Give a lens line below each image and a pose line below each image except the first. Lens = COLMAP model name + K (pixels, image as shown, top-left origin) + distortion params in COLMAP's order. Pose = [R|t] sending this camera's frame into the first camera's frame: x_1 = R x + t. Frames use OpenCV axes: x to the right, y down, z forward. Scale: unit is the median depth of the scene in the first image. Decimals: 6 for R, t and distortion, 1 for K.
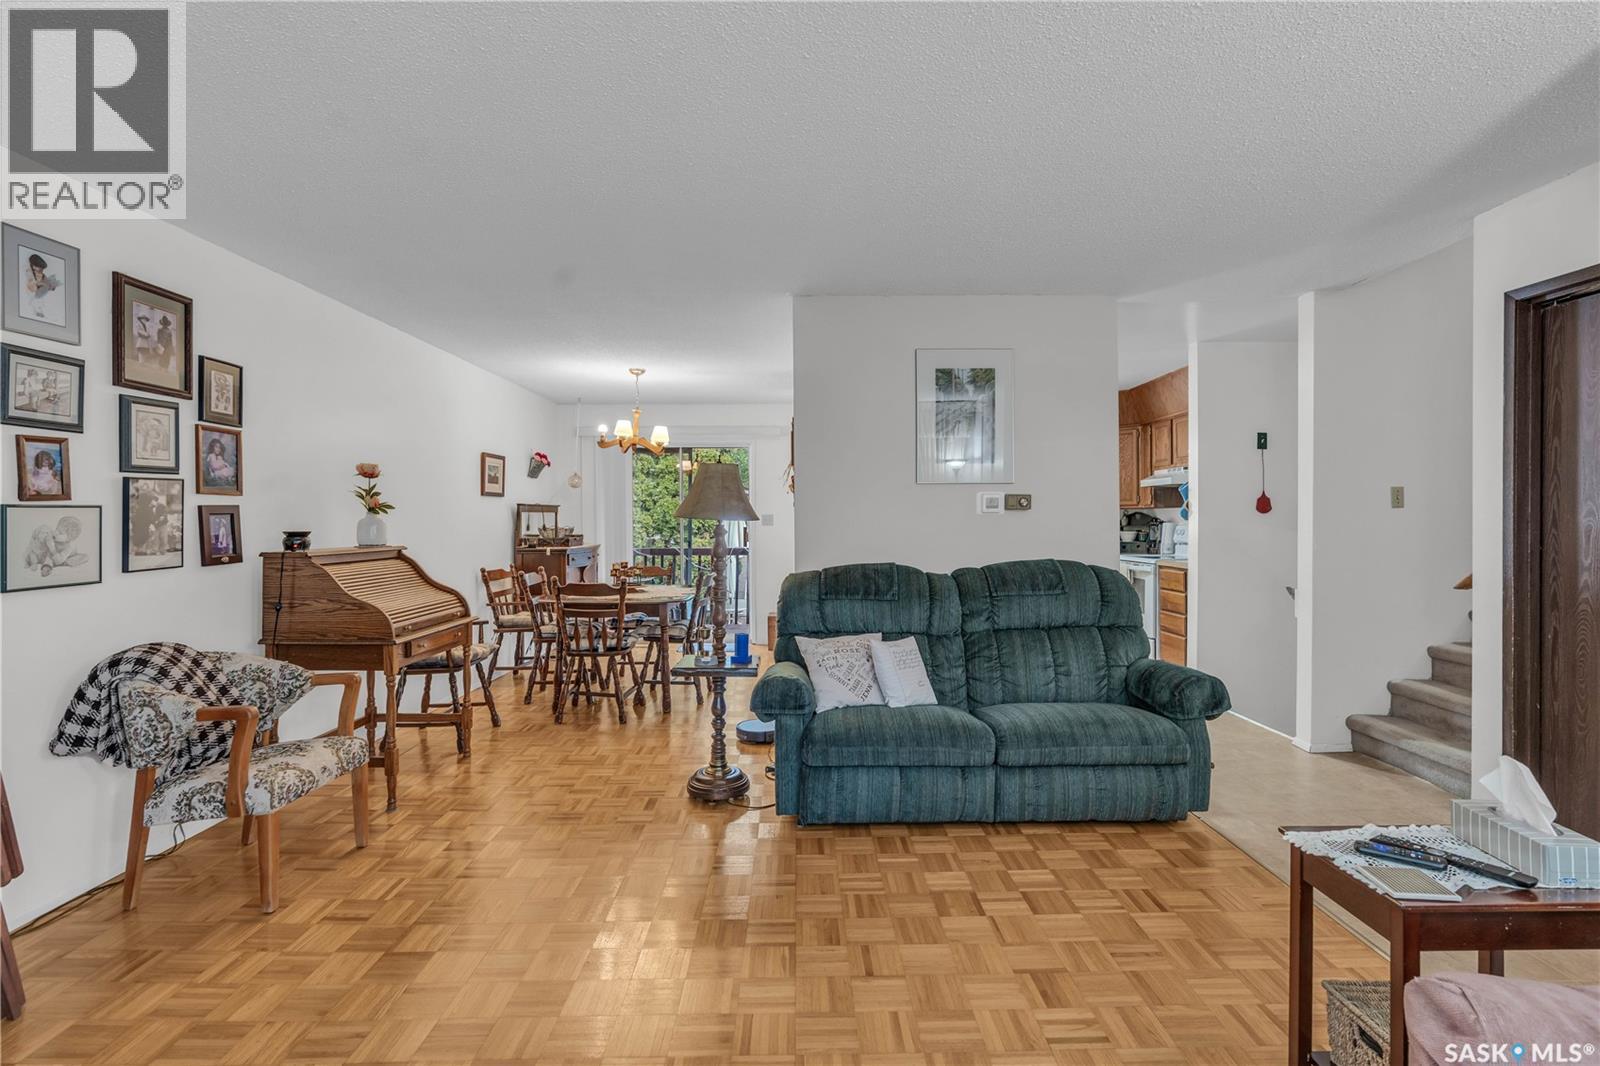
lens RADIAL K [[727.9, 0, 795.6], [0, 727.9, 515.2], [0, 0, 1]] dist [-0.002942, 0.000916]
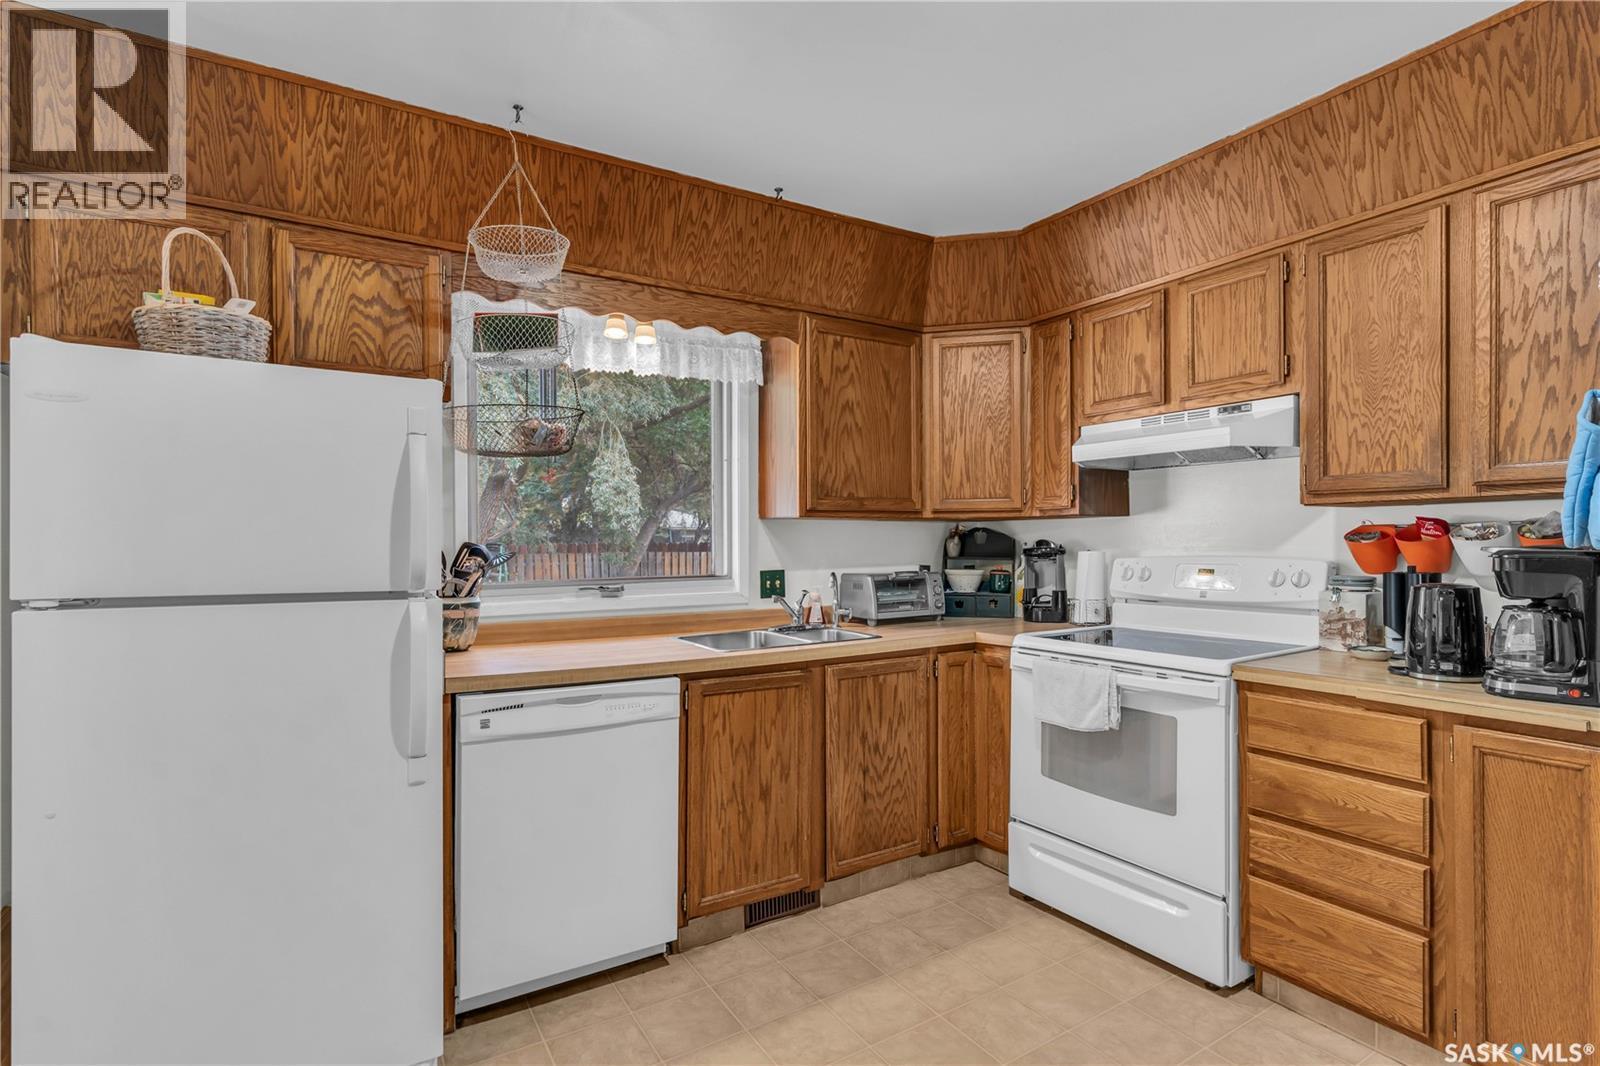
lens RADIAL K [[776.1, 0, 800.0], [0, 776.1, 533.0], [0, 0, 1]] dist [0.000642, 0.000522]
pose [[0.848249, 0.004452, 0.529579, 0.128270], [-0.002203, 0.999986, -0.004878, 0.002770], [-0.529593, 0.002971, 0.848246, 0.739367]]
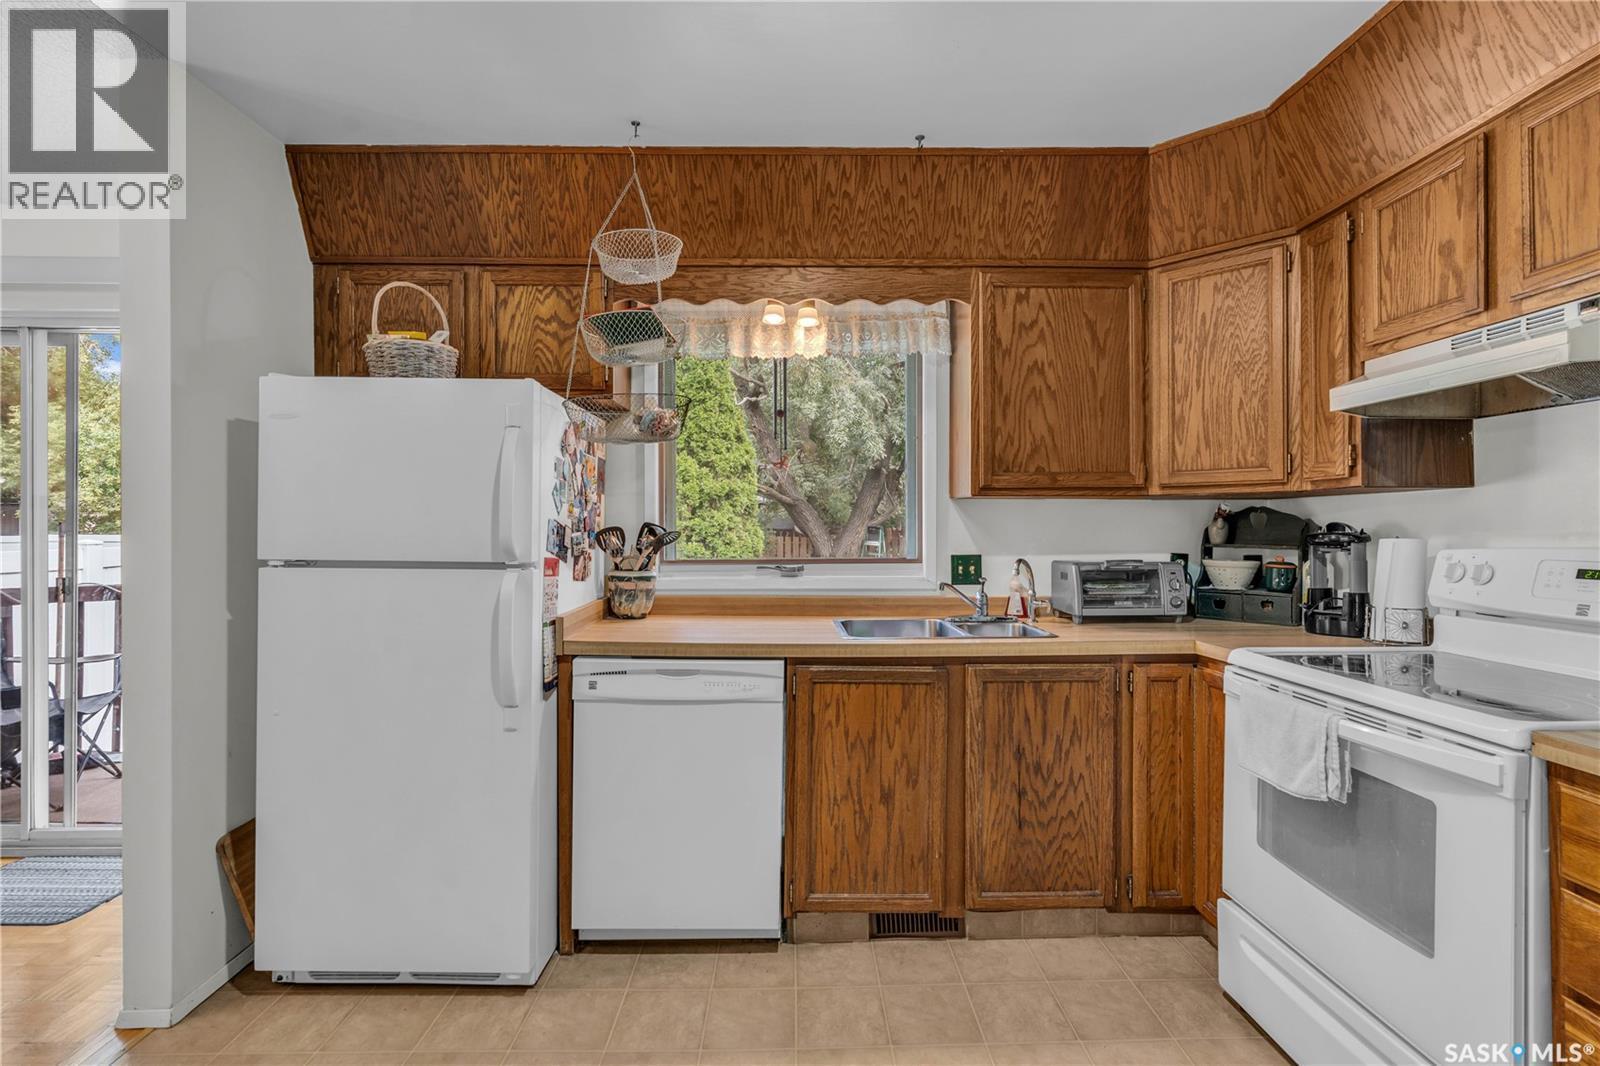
lens RADIAL K [[727.9, 0, 795.6], [0, 727.9, 515.2], [0, 0, 1]] dist [-0.002942, 0.000916]
pose [[0.999687, 0.004264, 0.024634, 0.269098], [-0.004074, 0.999962, -0.007733, 0.004720], [-0.024666, 0.007630, 0.999667, 0.744560]]
